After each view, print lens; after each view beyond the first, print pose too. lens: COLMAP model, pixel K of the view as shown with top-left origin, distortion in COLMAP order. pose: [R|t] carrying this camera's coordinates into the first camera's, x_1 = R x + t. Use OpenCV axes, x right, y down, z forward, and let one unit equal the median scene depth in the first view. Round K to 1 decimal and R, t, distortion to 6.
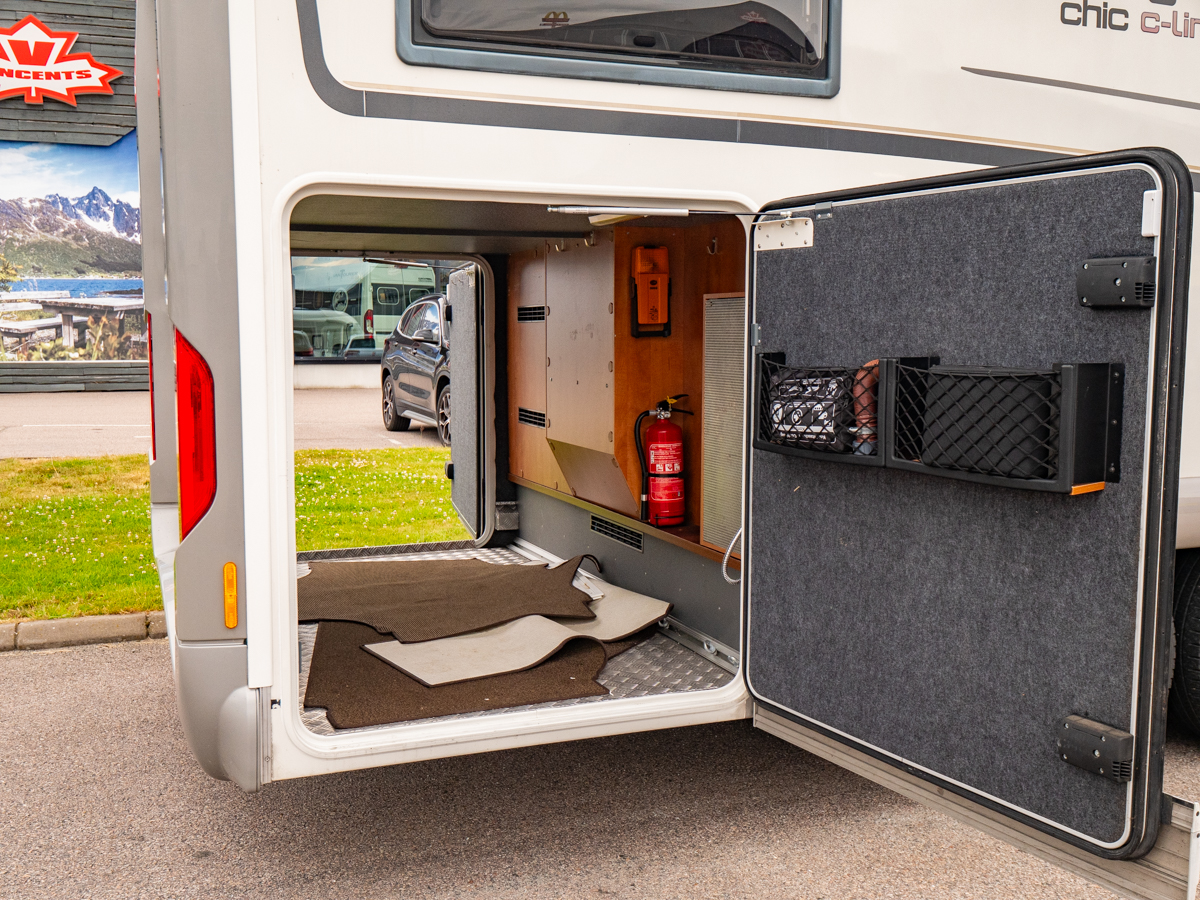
lens RADIAL K [[1223.2, 0, 600.0], [0, 1223.2, 450.0], [0, 0, 1]] dist [0.007577, -0.028742]
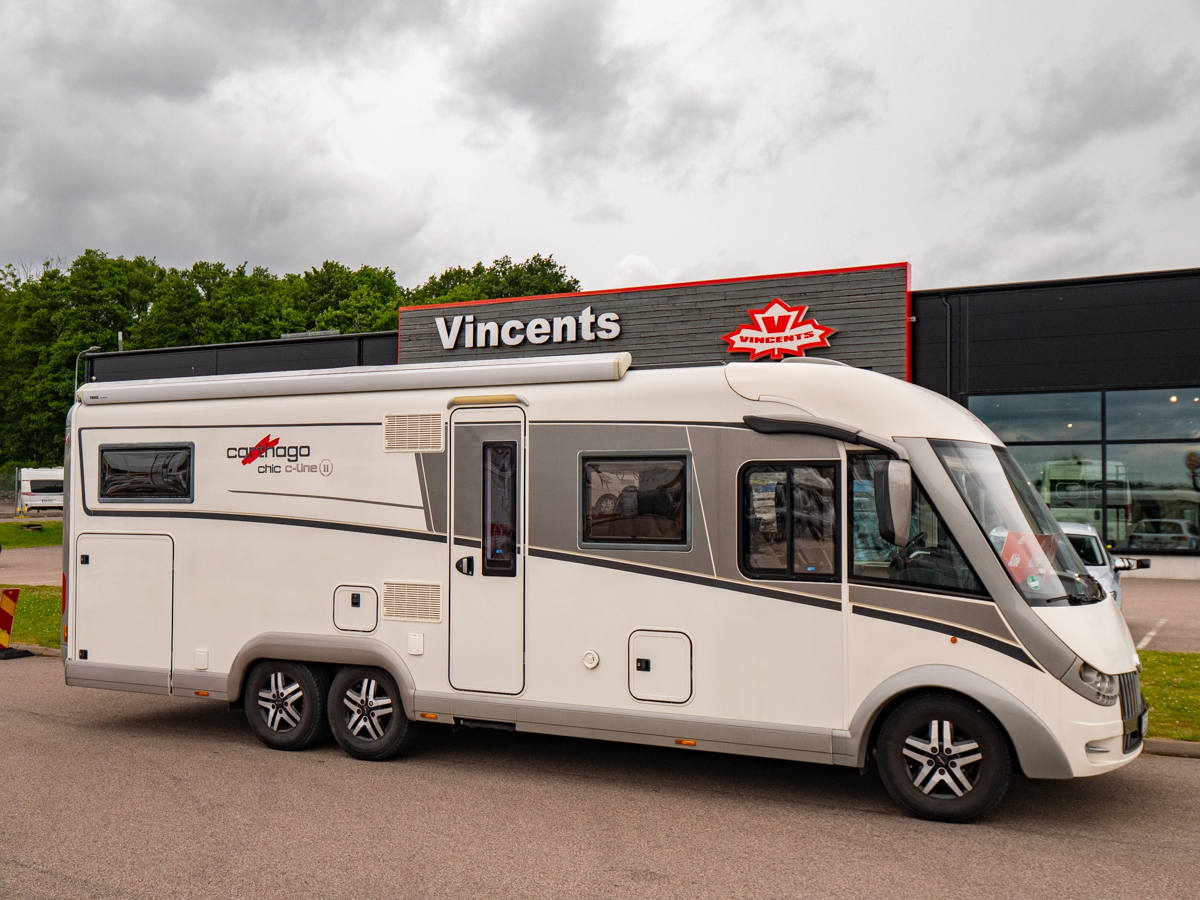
lens RADIAL K [[1223.2, 0, 600.0], [0, 1223.2, 450.0], [0, 0, 1]] dist [0.007577, -0.028742]
pose [[0.660464, -0.027081, -0.750369, 0.451046], [-0.075800, 0.991839, -0.102514, -0.021708], [0.747022, 0.124585, 0.653022, -0.051632]]
